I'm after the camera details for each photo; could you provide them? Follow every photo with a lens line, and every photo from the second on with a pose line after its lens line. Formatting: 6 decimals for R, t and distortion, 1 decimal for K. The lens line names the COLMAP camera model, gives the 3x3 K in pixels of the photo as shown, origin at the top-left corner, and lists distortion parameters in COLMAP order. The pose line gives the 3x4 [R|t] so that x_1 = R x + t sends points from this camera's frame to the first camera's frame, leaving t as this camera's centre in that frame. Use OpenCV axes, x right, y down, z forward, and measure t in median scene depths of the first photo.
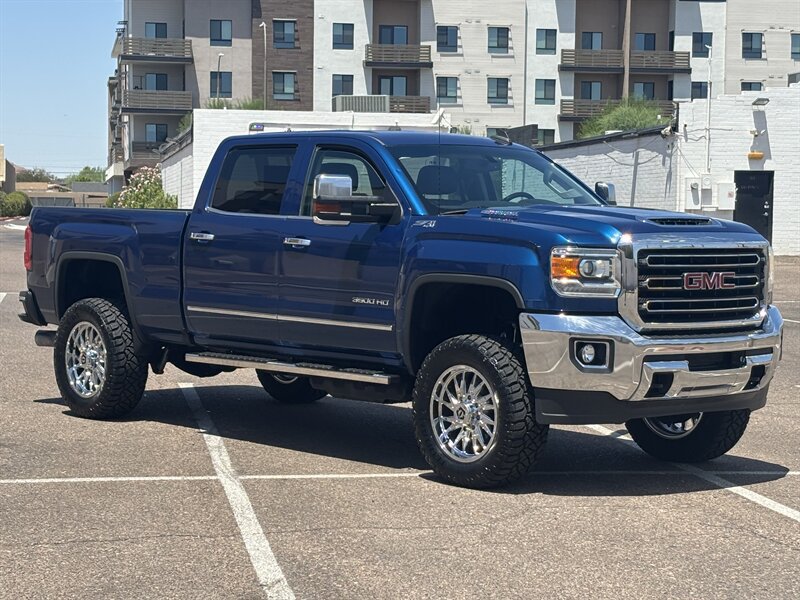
lens RADIAL K [[1846.2, 0, 400.0], [0, 1846.2, 300.0], [0, 0, 1]] dist [0.240467, -0.821989]
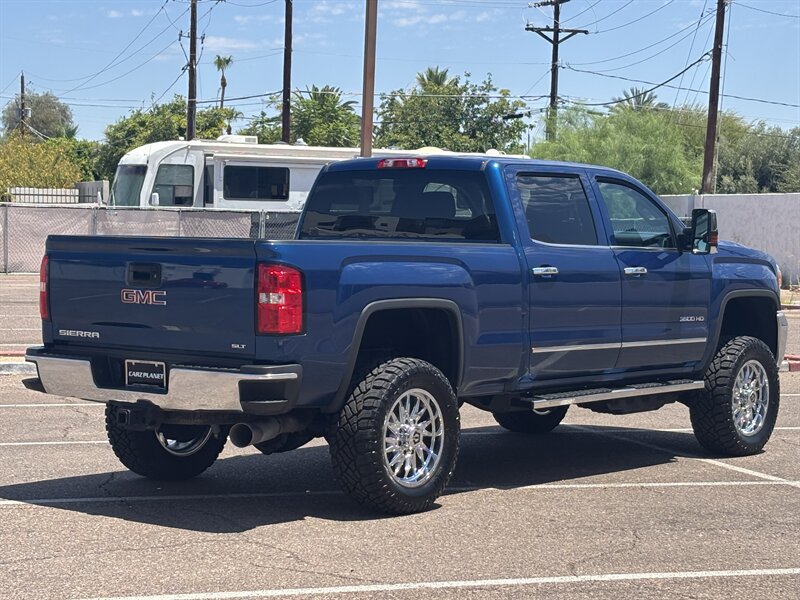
lens RADIAL K [[1846.2, 0, 400.0], [0, 1846.2, 300.0], [0, 0, 1]] dist [0.240467, -0.821989]
pose [[-0.157539, -0.059567, 0.985715, -1.166423], [0.027429, 0.997530, 0.064665, -0.094177], [-0.987132, 0.037224, -0.155516, 1.411566]]
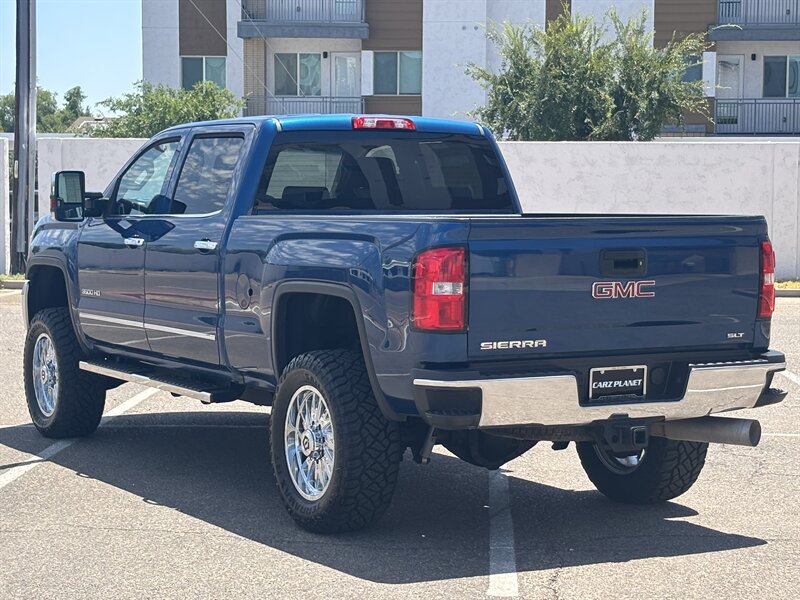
lens RADIAL K [[1870.5, 0, 400.0], [0, 1870.5, 300.0], [0, 0, 1]] dist [0.166812, -0.507826]
pose [[-0.973534, -0.030275, 0.226526, -0.304665], [-0.005354, 0.993936, 0.109827, -0.119896], [-0.228478, 0.105708, -0.967793, 2.176485]]
